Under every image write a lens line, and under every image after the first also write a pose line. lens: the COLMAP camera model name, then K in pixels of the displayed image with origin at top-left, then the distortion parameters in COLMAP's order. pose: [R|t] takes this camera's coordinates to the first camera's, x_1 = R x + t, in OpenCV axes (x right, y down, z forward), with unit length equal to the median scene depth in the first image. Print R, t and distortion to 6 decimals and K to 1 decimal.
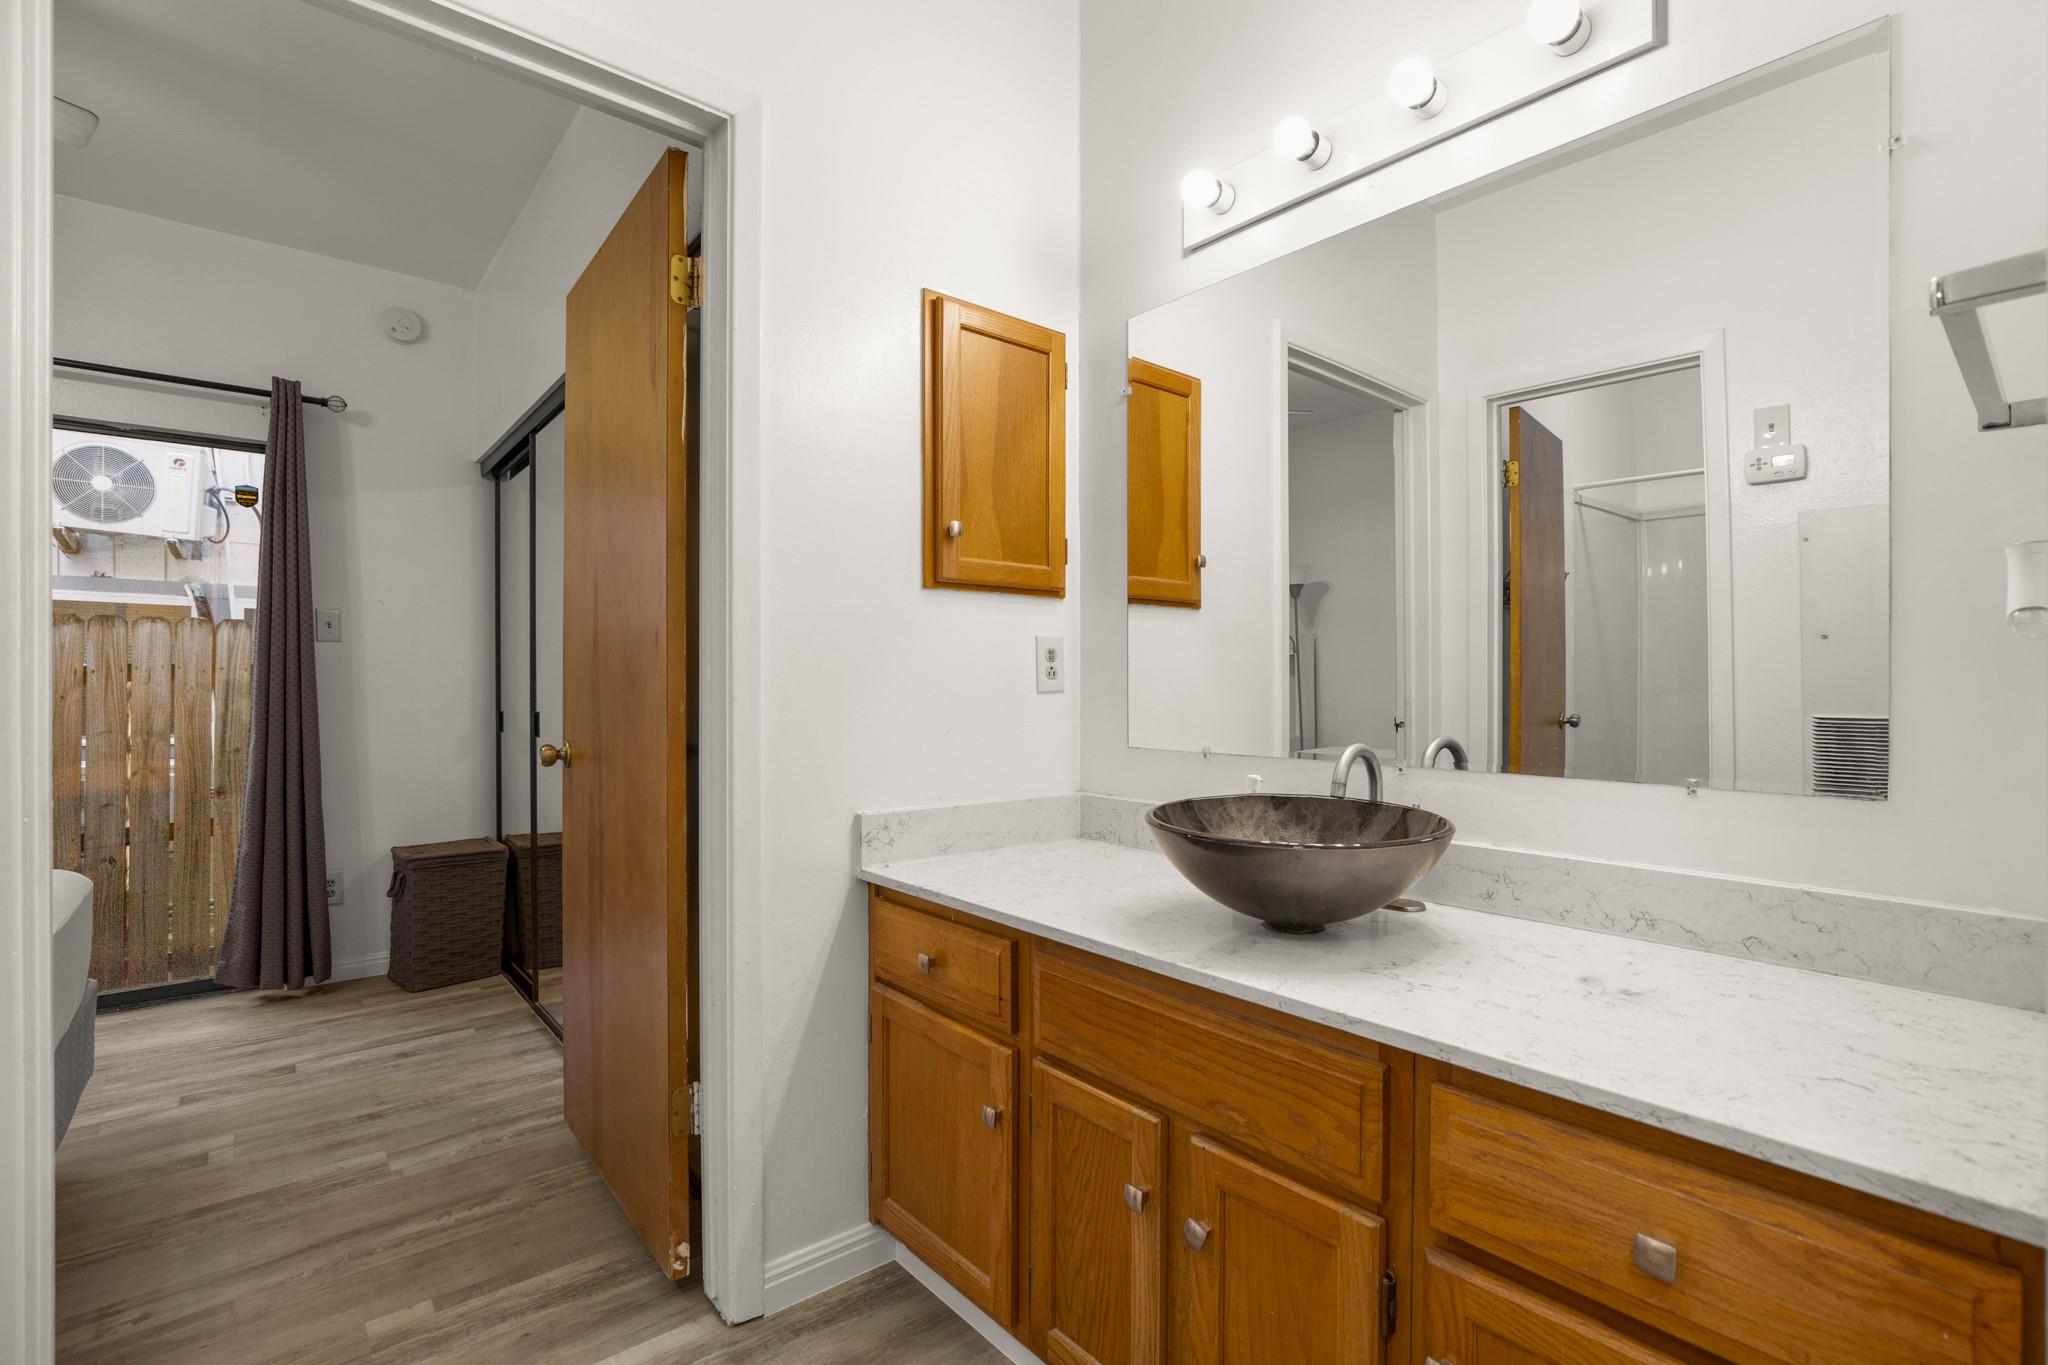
lens RADIAL K [[948.8, 0, 1067.3], [0, 948.8, 676.3], [0, 0, 1]] dist [-0.013451, 0.002653]
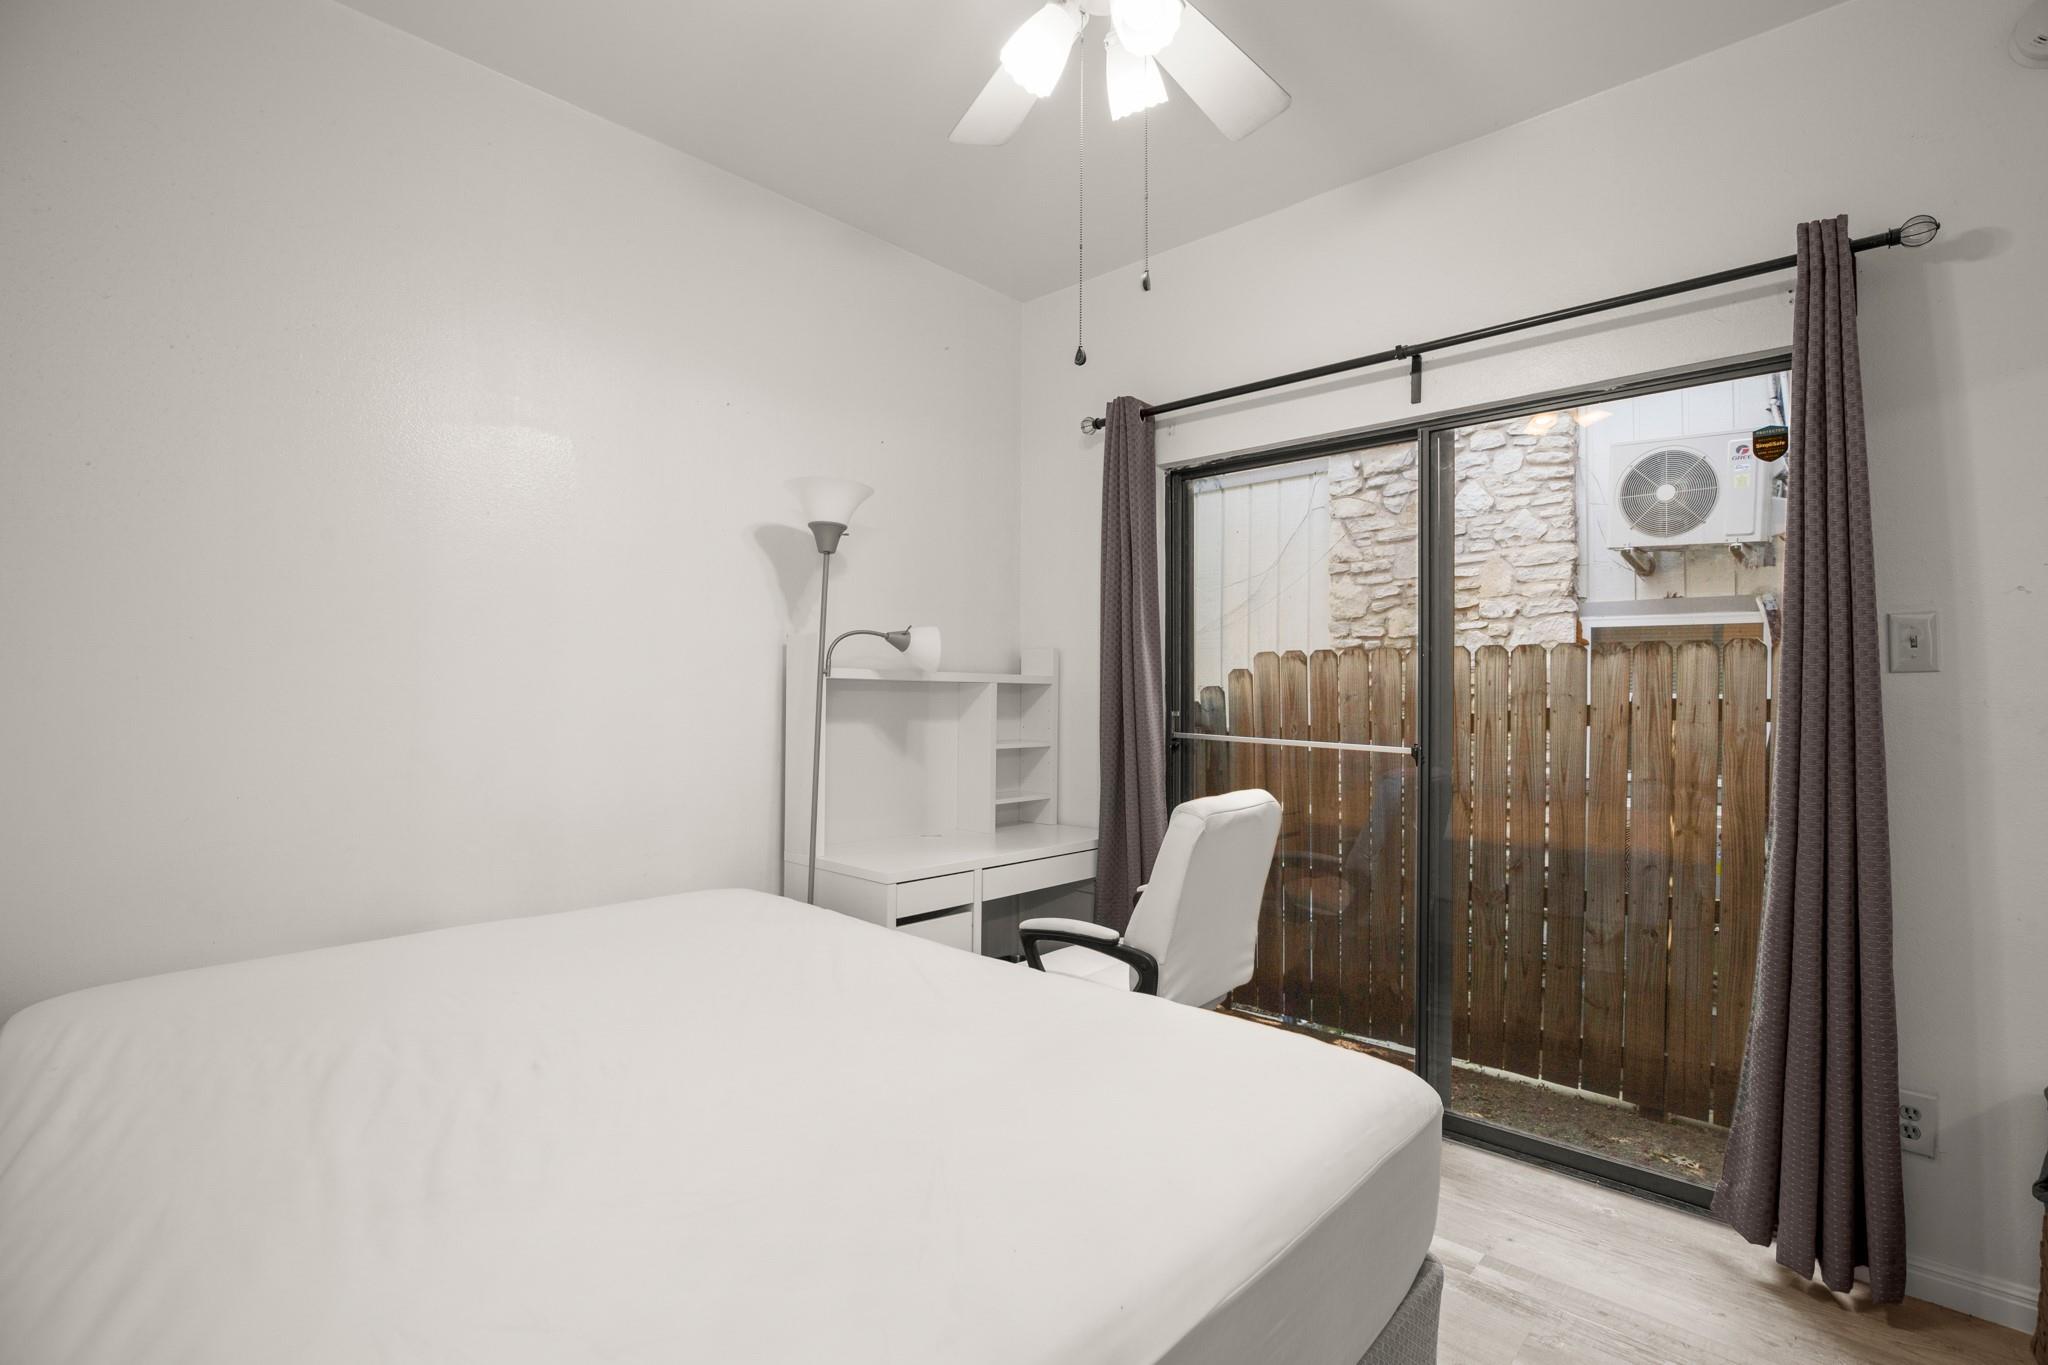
lens RADIAL K [[948.8, 0, 1019.0], [0, 948.8, 697.6], [0, 0, 1]] dist [-0.013451, 0.002653]
pose [[0.103359, 0.003881, -0.994637, -0.232824], [0.004983, 0.999978, 0.004419, -0.021004], [0.994632, -0.005413, 0.103337, 0.340748]]
